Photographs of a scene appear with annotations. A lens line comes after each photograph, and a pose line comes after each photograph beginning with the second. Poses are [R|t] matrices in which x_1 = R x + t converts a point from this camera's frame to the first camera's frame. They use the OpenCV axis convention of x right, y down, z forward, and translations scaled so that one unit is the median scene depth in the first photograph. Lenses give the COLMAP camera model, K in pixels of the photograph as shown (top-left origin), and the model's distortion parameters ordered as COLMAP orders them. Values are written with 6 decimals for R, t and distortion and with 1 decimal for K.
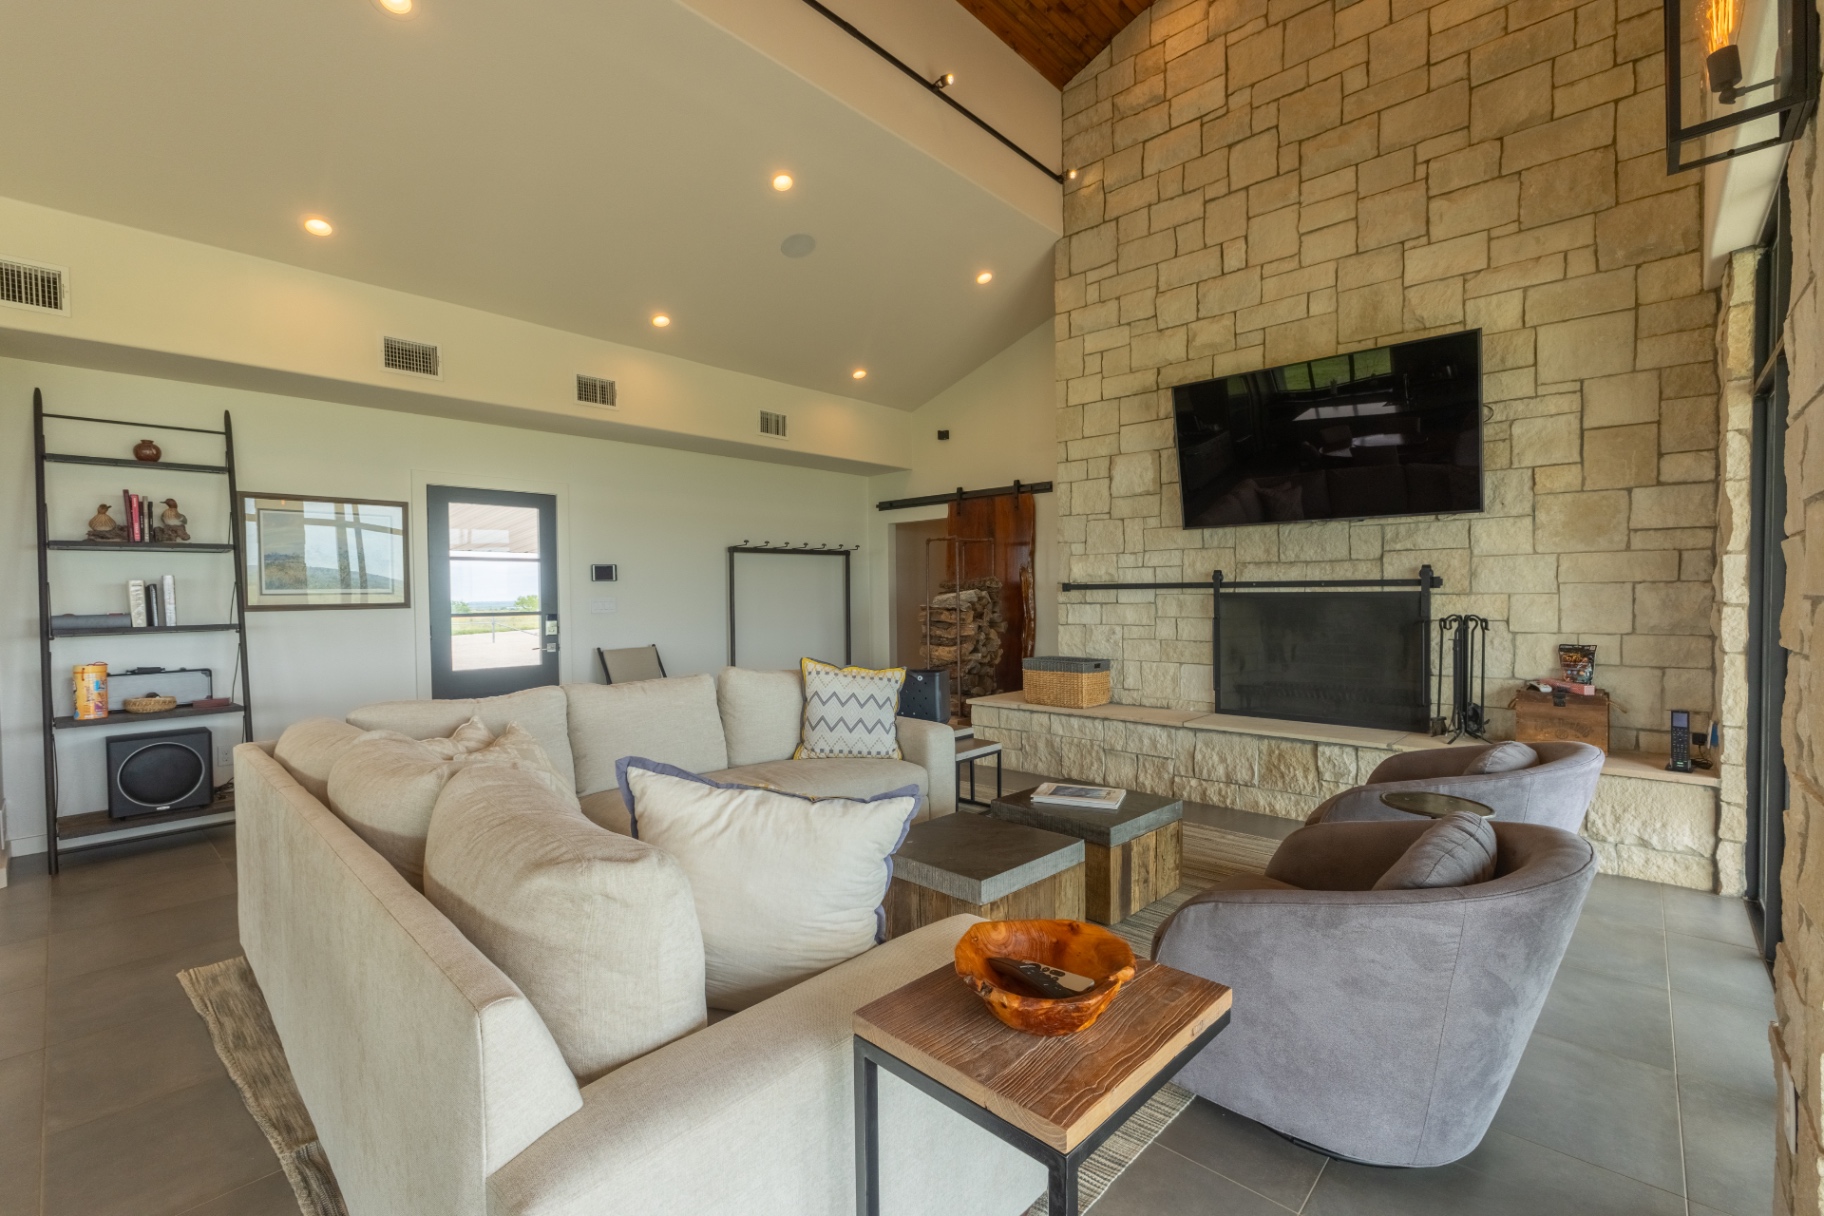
lens RADIAL K [[788.3, 0, 913.1], [0, 788.3, 607.3], [0, 0, 1]] dist [-0.005388, 0.005724]
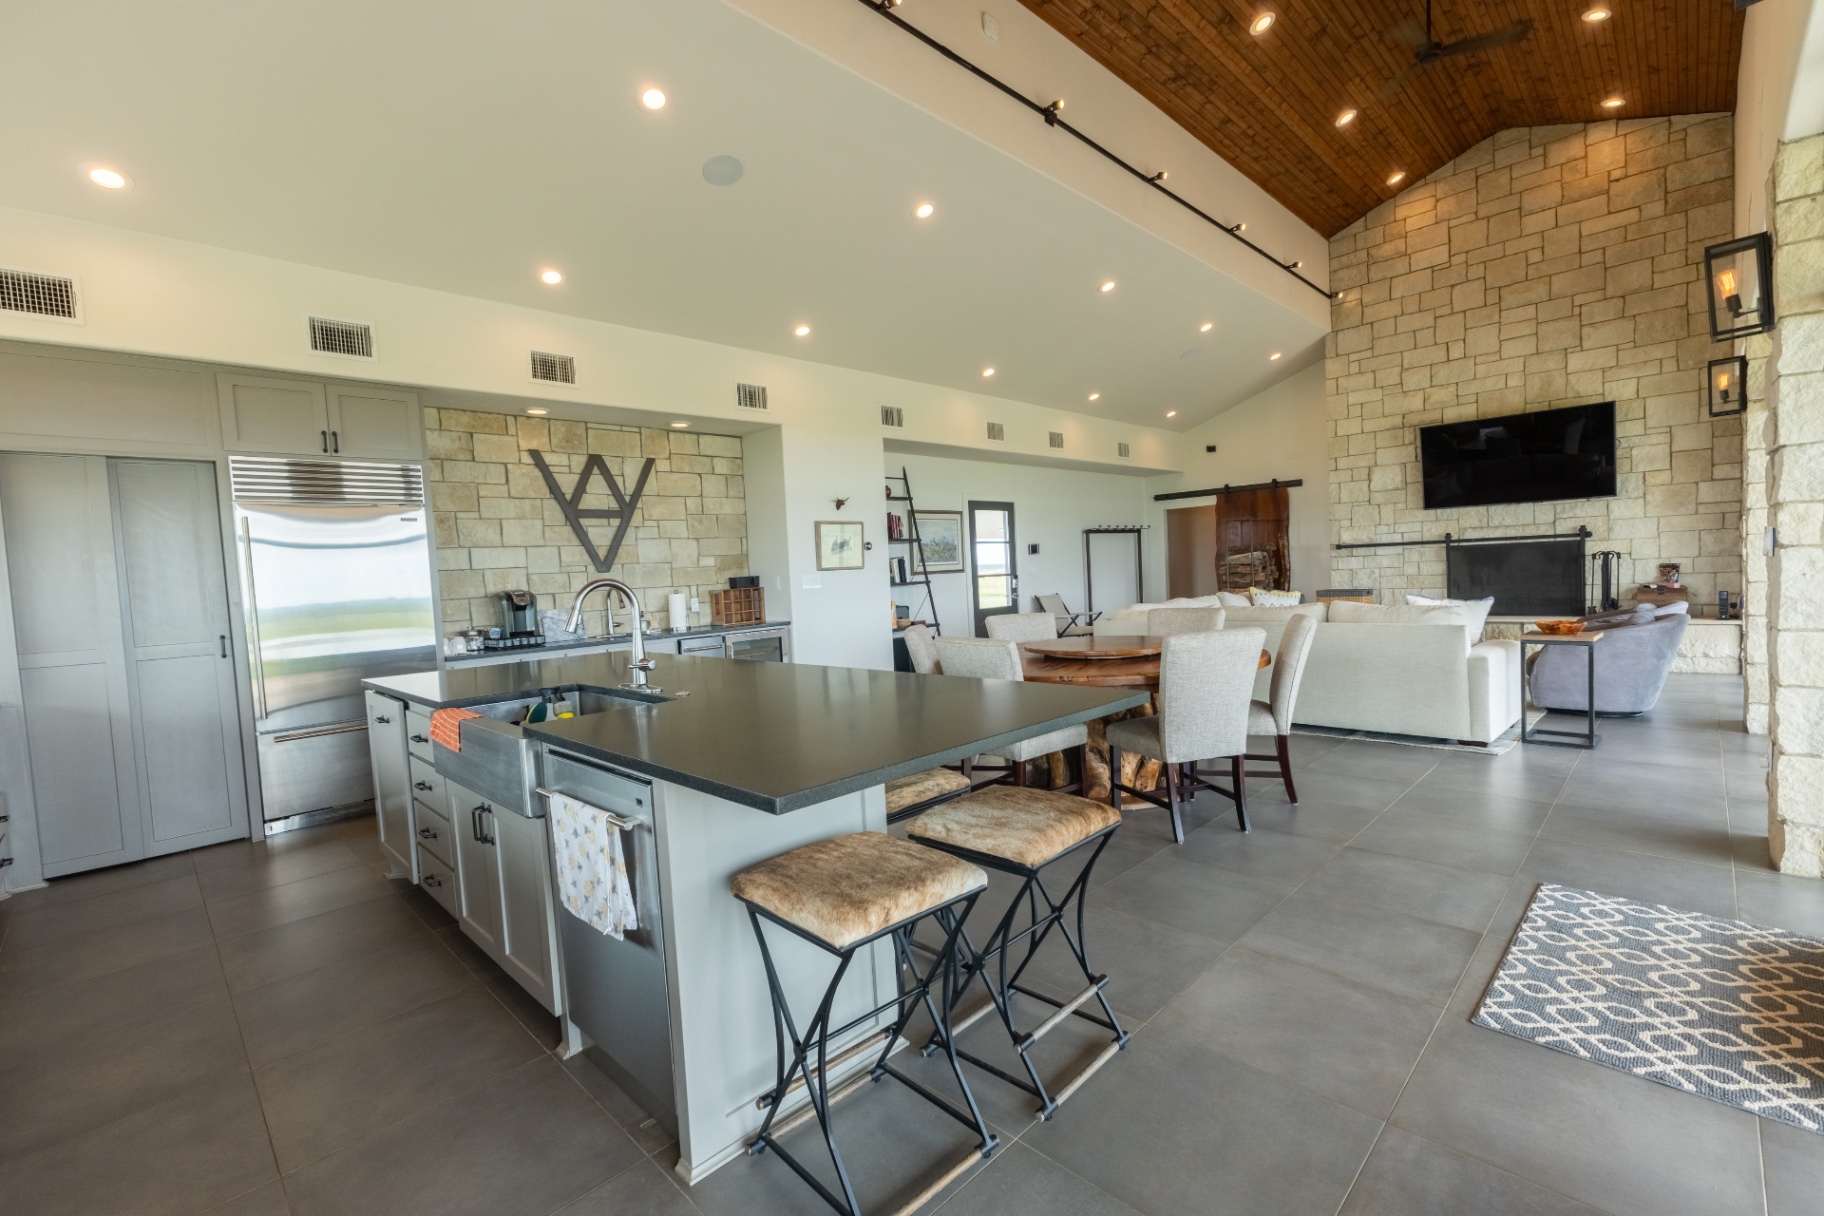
lens RADIAL K [[788.3, 0, 914.8], [0, 788.3, 604.5], [0, 0, 1]] dist [-0.005388, 0.005724]
pose [[0.998576, -0.034838, -0.040389, -0.719378], [0.035918, 0.999008, 0.026336, 0.022593], [0.039432, -0.027749, 0.998837, -0.779002]]
